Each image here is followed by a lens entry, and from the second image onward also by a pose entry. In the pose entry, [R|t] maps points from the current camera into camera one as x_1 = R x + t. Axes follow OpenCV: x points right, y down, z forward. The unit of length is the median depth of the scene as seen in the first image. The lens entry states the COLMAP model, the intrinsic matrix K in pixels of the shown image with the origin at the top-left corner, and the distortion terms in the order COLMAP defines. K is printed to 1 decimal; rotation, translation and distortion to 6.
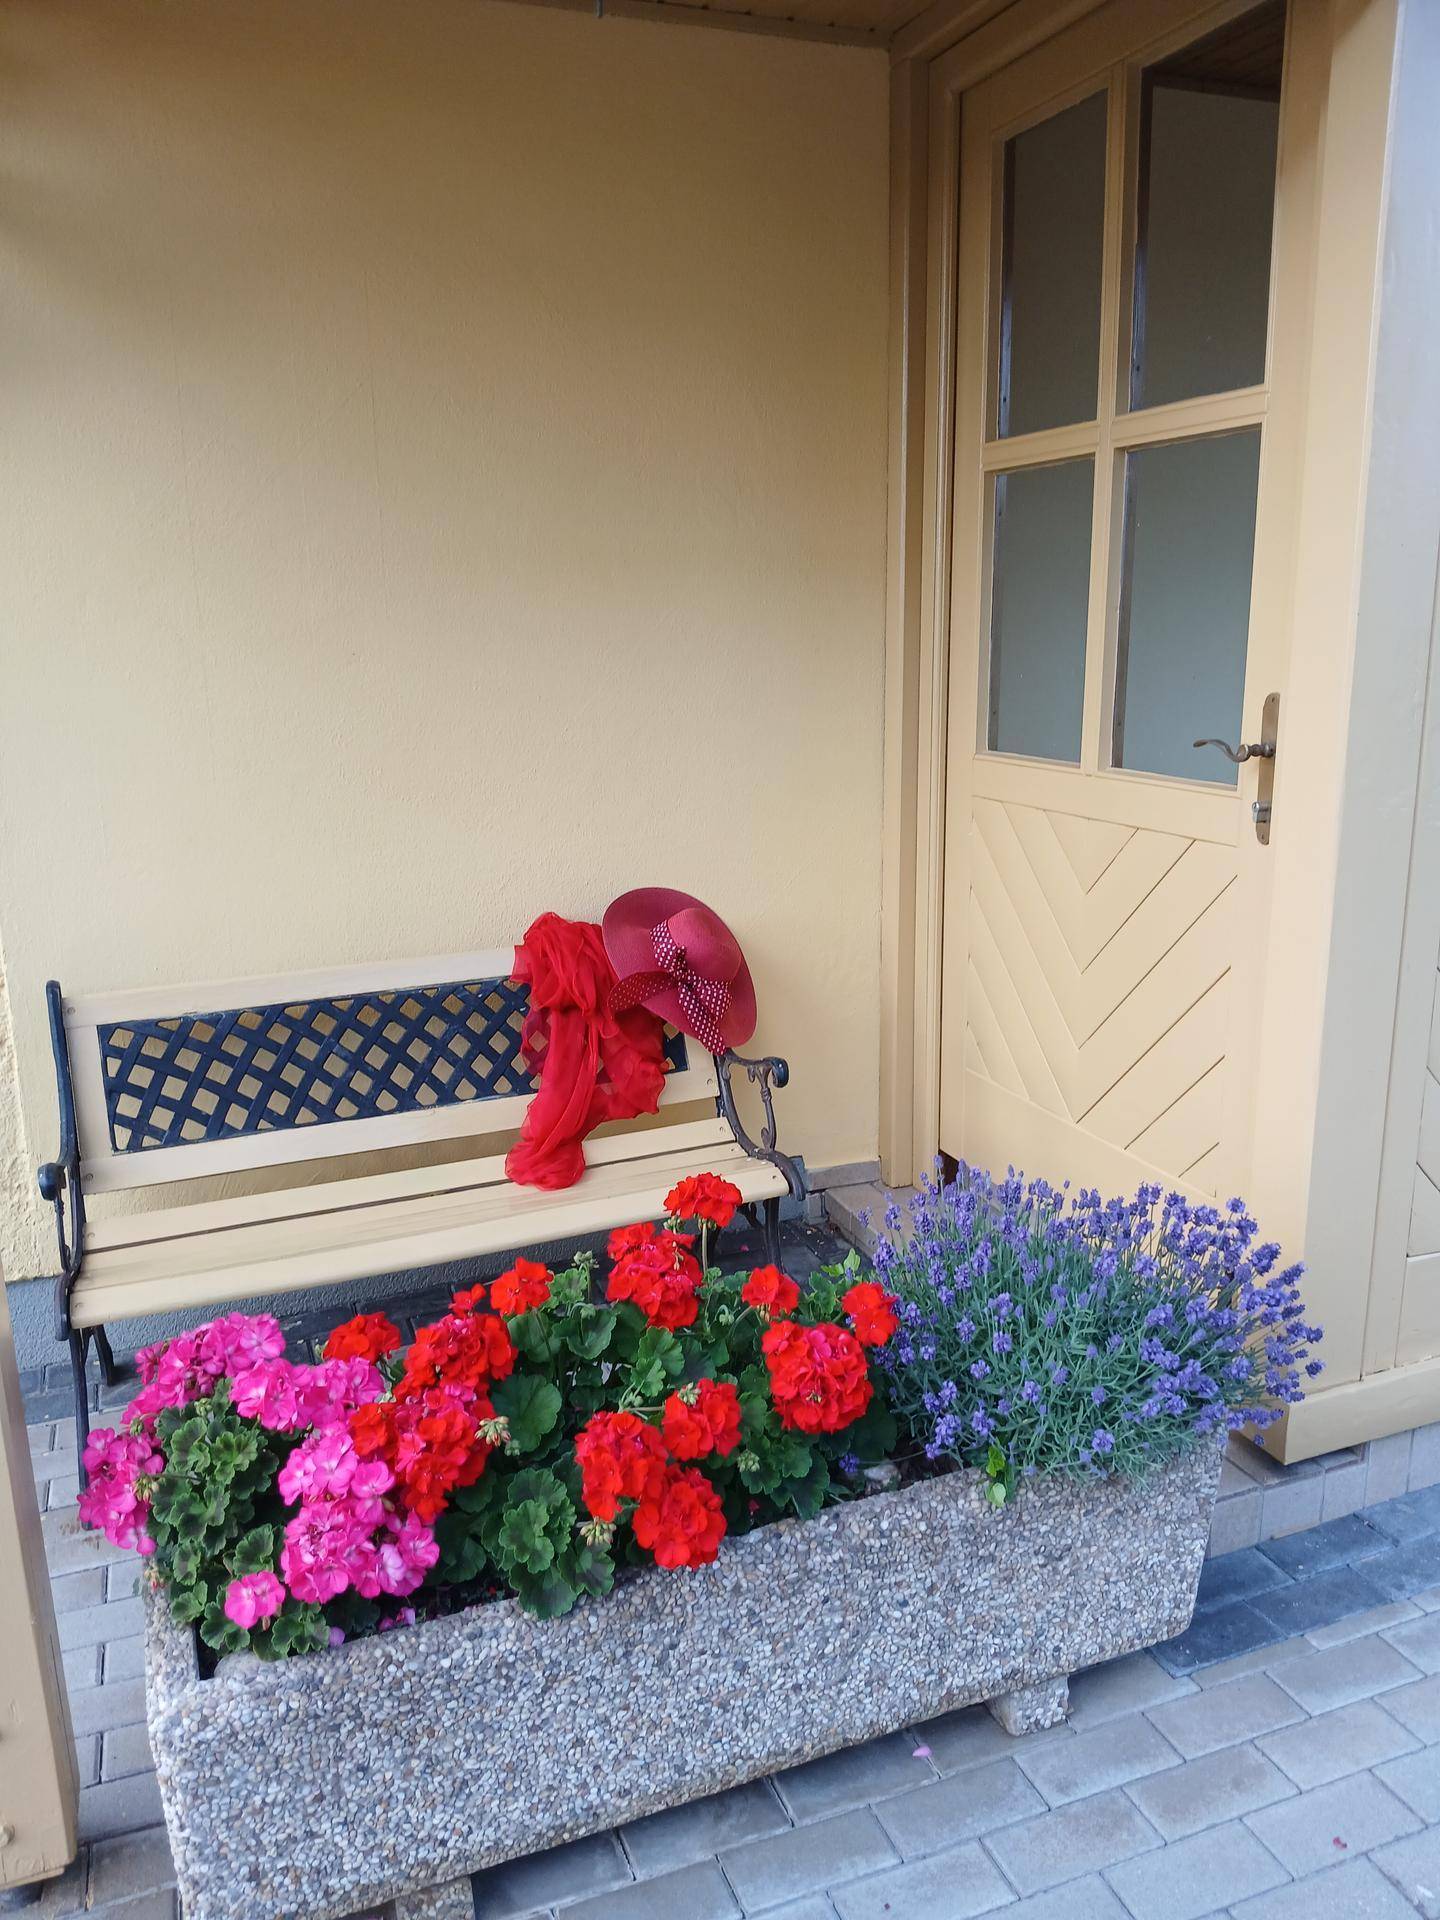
lens RADIAL K [[1475.4, 0, 722.2], [0, 1475.4, 998.7], [0, 0, 1]] dist [0.089598, -0.197982]
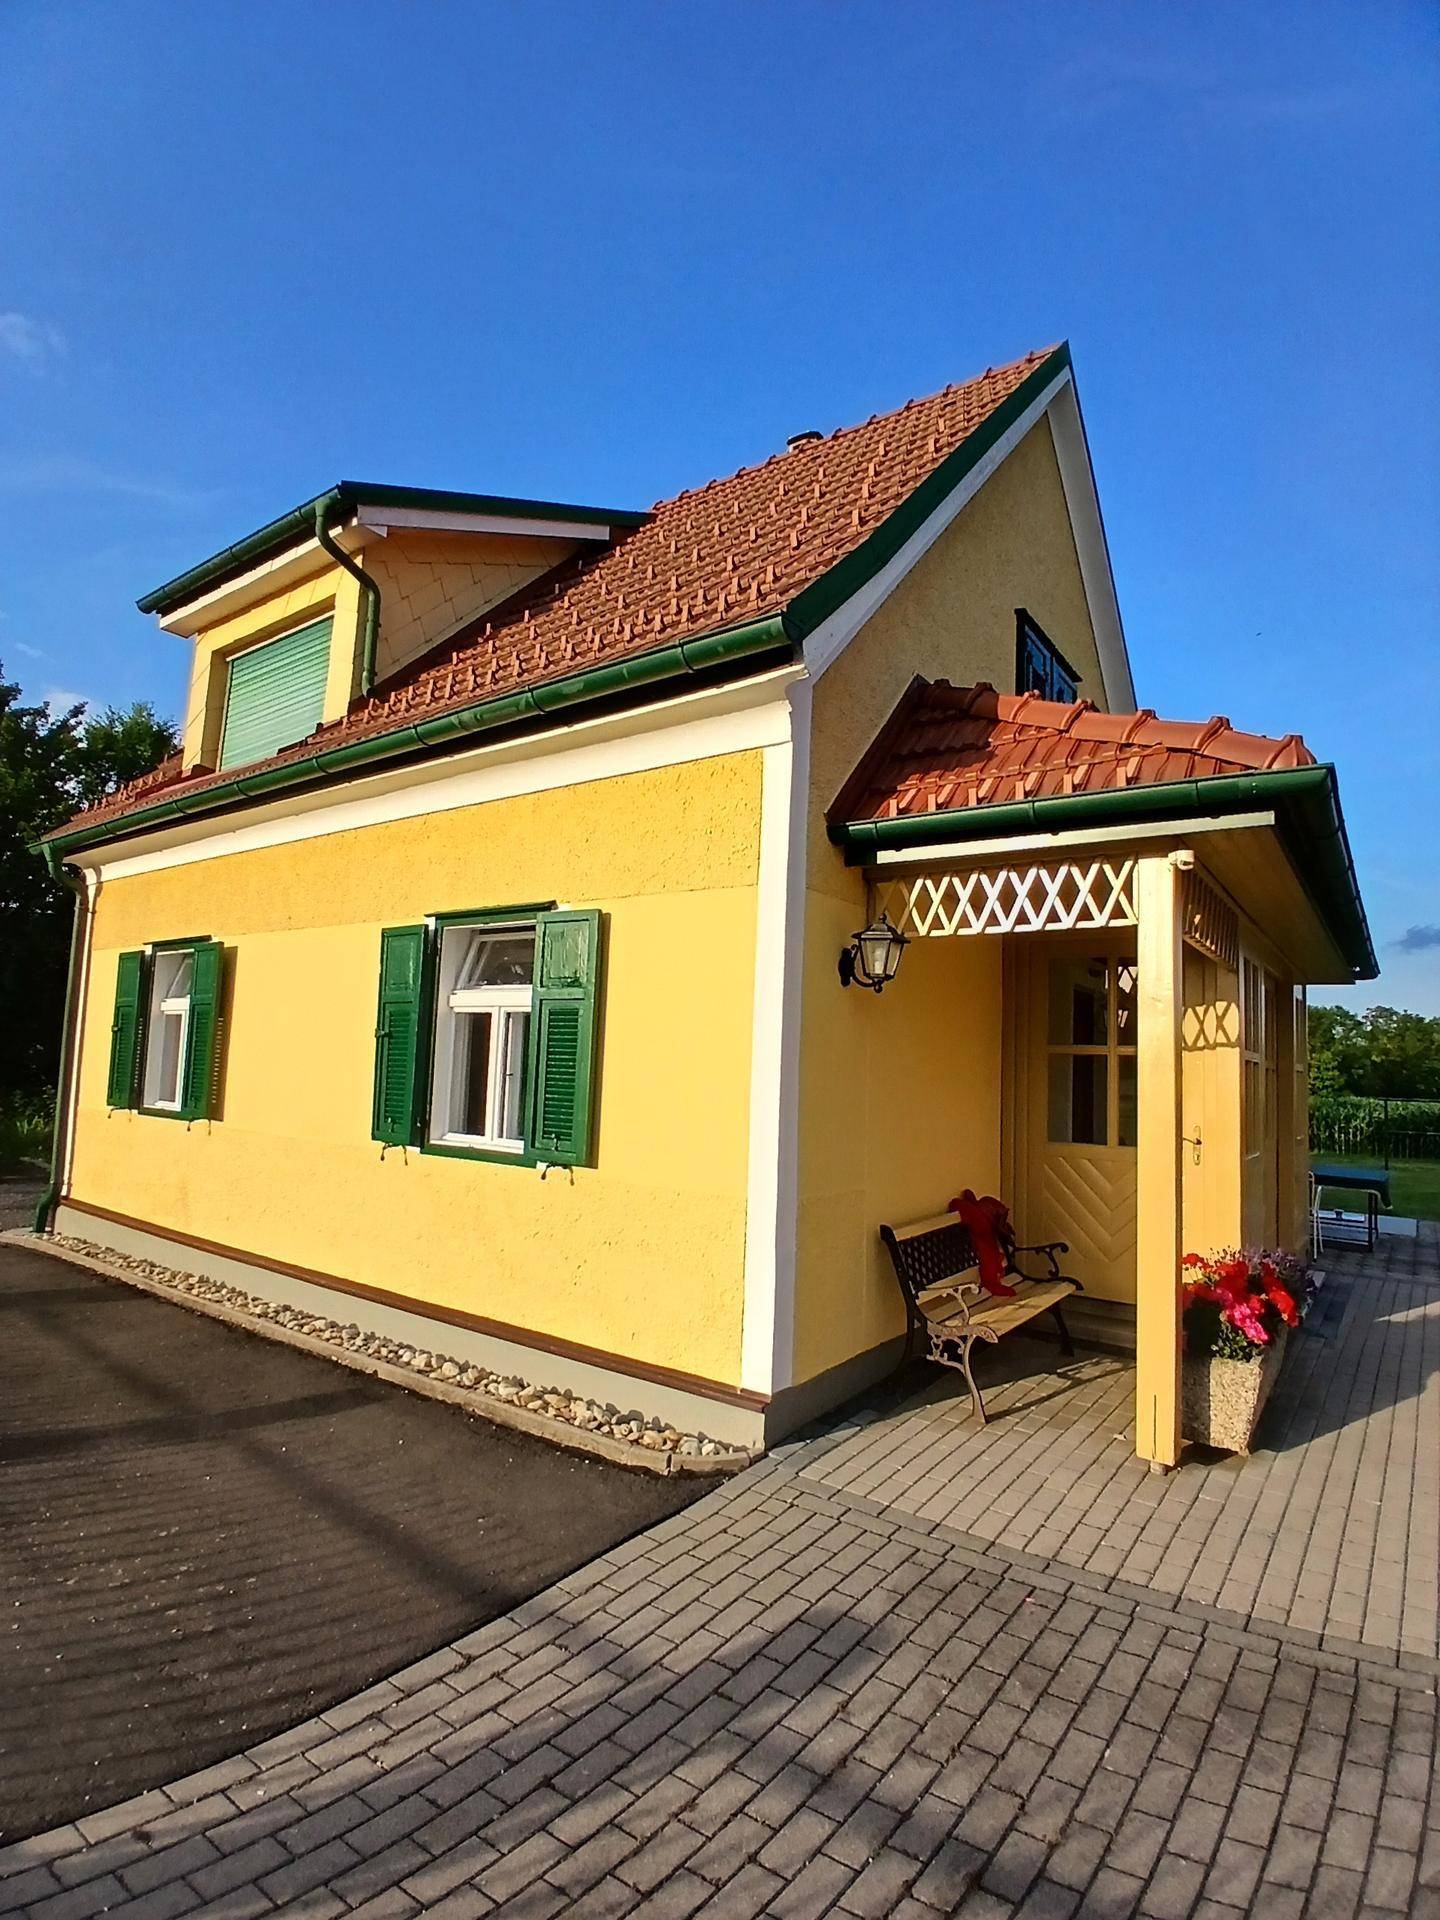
lens RADIAL K [[969.4, 0, 742.7], [0, 969.4, 979.8], [0, 0, 1]] dist [-0.001697, -0.041203]
pose [[0.827865, 0.097792, 0.552337, -2.215439], [0.086865, 0.950456, -0.298477, 0.086563], [-0.554161, 0.295078, 0.778354, -0.433020]]
